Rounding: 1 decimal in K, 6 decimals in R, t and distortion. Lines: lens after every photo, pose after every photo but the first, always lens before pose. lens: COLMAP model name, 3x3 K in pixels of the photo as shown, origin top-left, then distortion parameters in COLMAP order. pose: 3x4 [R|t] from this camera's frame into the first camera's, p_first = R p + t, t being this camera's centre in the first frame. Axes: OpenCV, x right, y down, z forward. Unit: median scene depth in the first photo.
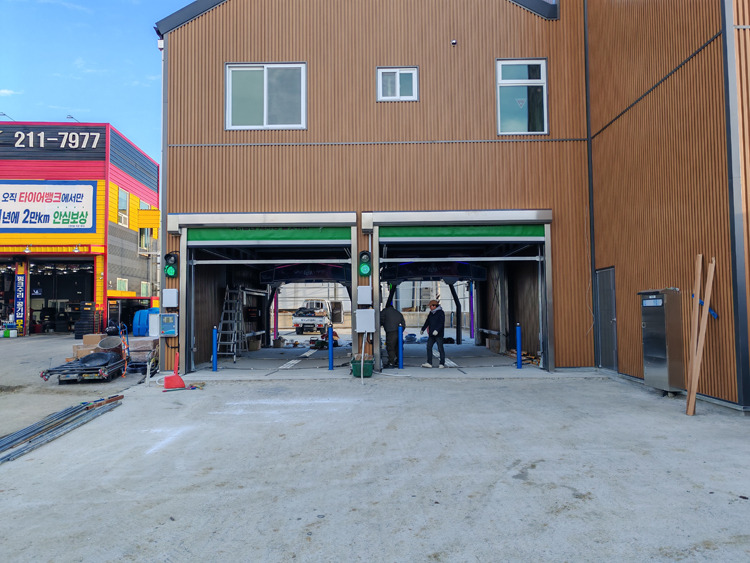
lens RADIAL K [[579.3, 0, 361.3], [0, 579.3, 275.6], [0, 0, 1]] dist [0.032663, -0.002360]
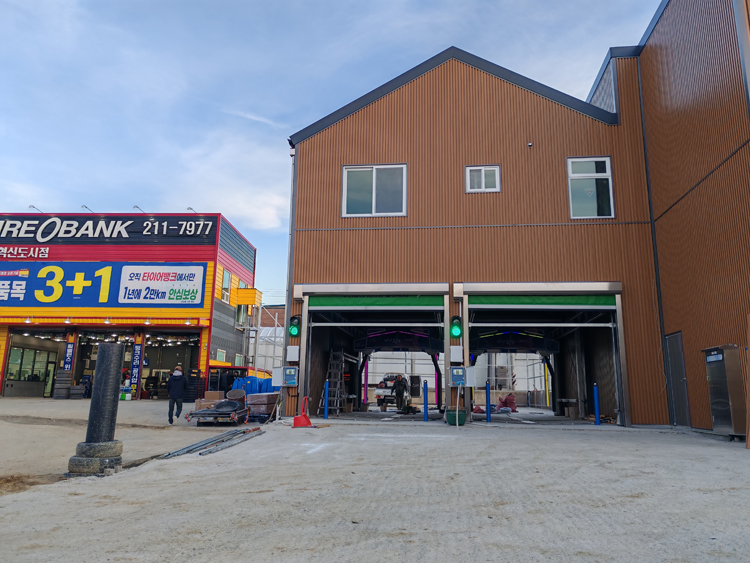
lens RADIAL K [[579.3, 0, 361.3], [0, 579.3, 275.6], [0, 0, 1]] dist [0.032663, -0.002360]
pose [[0.993208, 0.002603, -0.116325, -0.044621], [-0.019427, 0.989426, -0.143731, 0.045188], [0.114721, 0.145015, 0.982756, -0.174631]]
